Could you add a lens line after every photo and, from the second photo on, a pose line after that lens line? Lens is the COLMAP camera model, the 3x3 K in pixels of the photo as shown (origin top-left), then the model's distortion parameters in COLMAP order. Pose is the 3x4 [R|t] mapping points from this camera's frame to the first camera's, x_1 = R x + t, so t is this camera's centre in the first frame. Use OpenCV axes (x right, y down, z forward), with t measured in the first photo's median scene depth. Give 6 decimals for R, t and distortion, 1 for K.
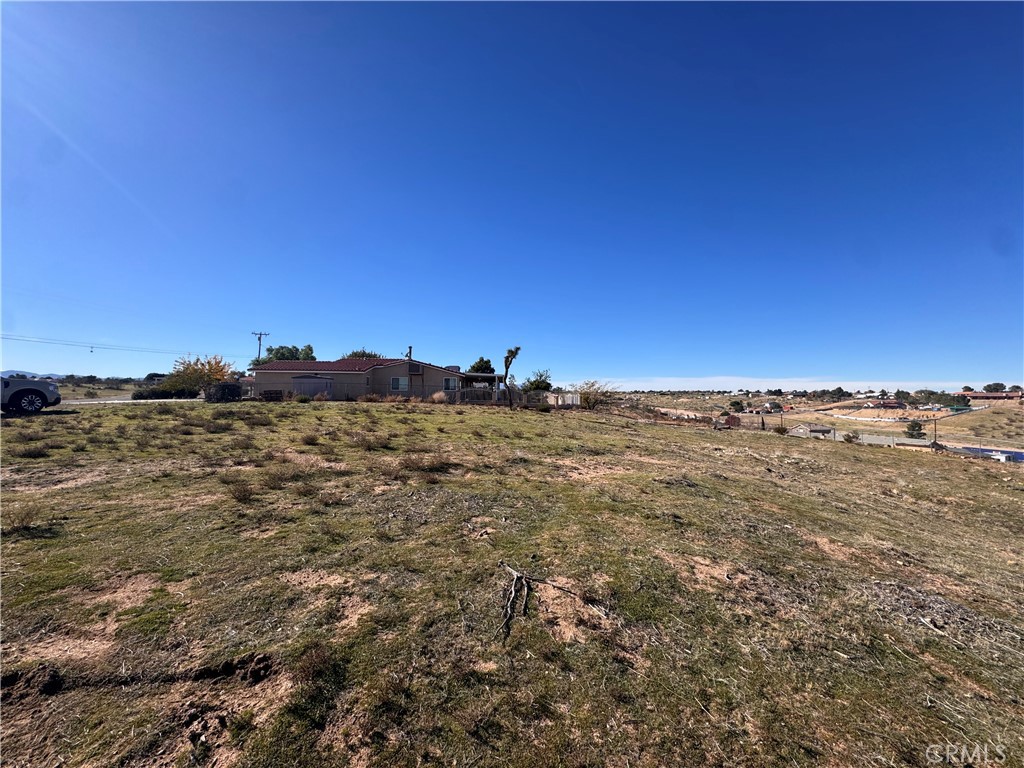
lens RADIAL K [[407.6, 0, 513.4], [0, 407.6, 386.1], [0, 0, 1]] dist [-0.004479, 0.000550]
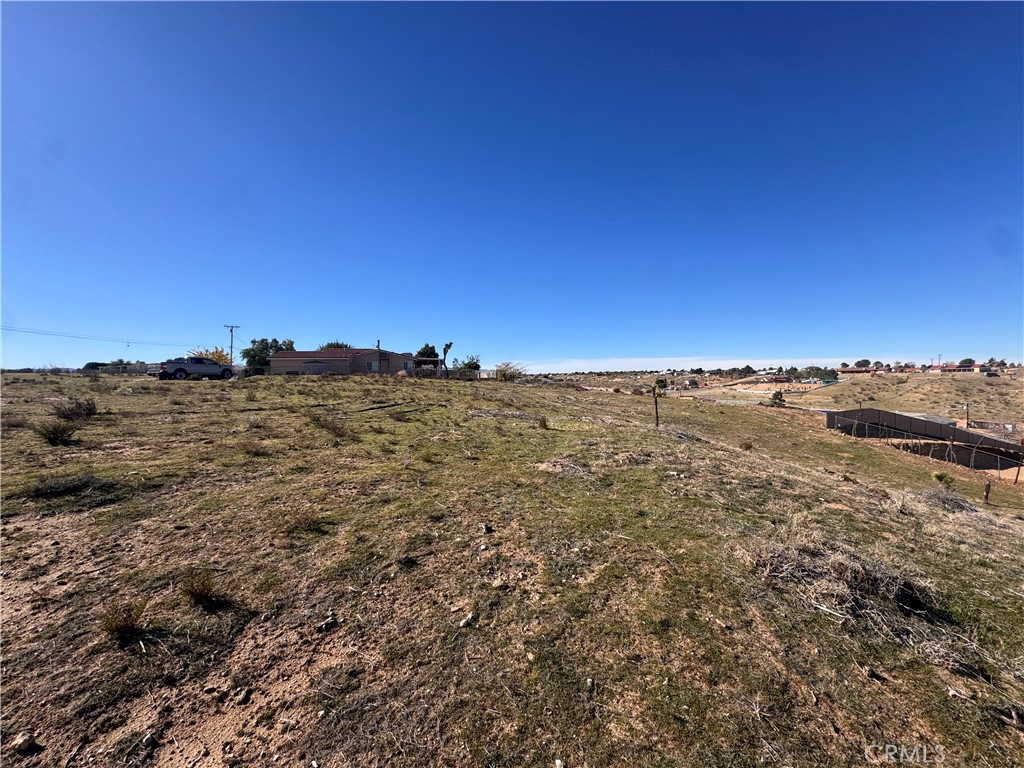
lens RADIAL K [[407.6, 0, 513.1], [0, 407.6, 382.2], [0, 0, 1]] dist [-0.004479, 0.000550]
pose [[0.991101, -0.022230, 0.131245, 0.029409], [0.018135, 0.999313, 0.032313, 0.014127], [-0.131874, -0.029645, 0.990823, -0.521509]]
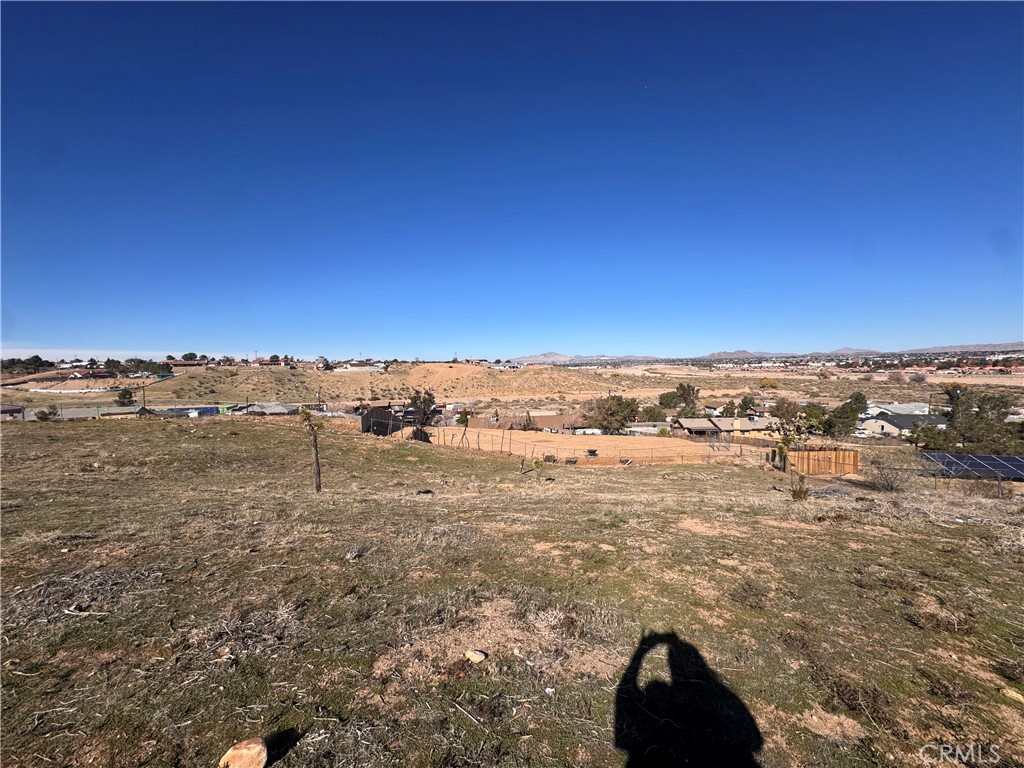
lens RADIAL K [[407.6, 0, 511.7], [0, 407.6, 380.1], [0, 0, 1]] dist [-0.004479, 0.000550]
pose [[0.031491, -0.054380, 0.998024, 0.011371], [-0.007742, 0.998476, 0.054649, 0.000387], [-0.999474, -0.009447, 0.031022, -0.000952]]
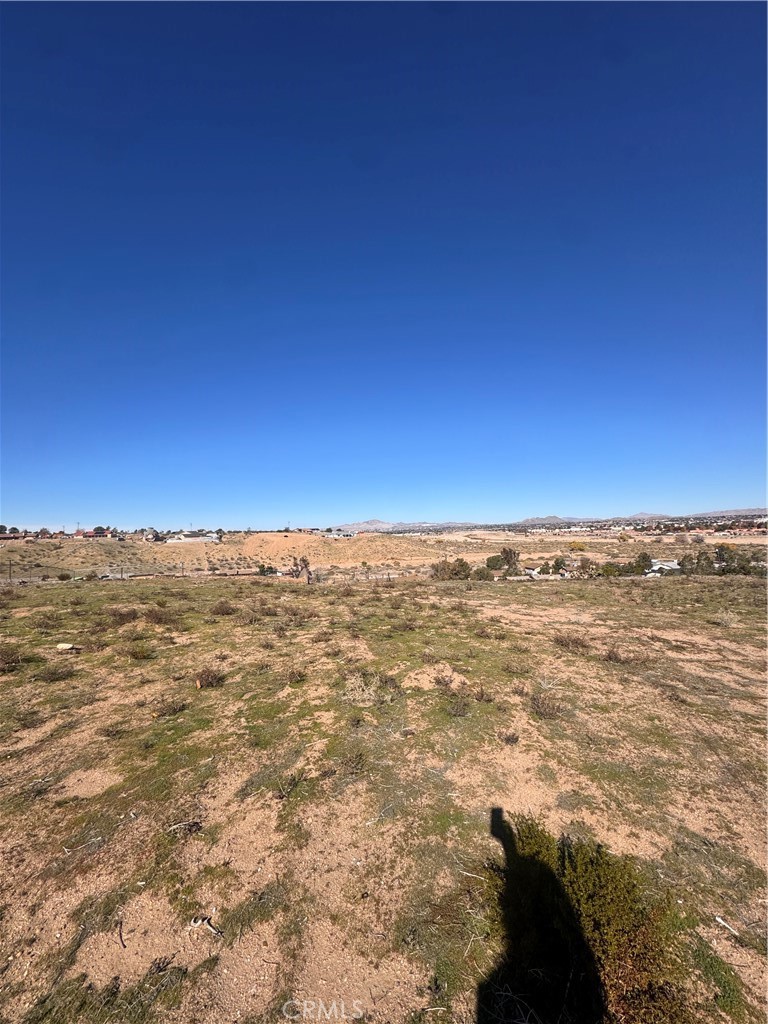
lens RADIAL K [[407.6, 0, 384.4], [0, 407.6, 513.1], [0, 0, 1]] dist [-0.004479, 0.000550]
pose [[-0.090296, 0.030696, 0.995442, -0.424584], [0.004356, 0.999528, -0.030427, -0.021216], [-0.995905, 0.001588, -0.090388, 0.229606]]
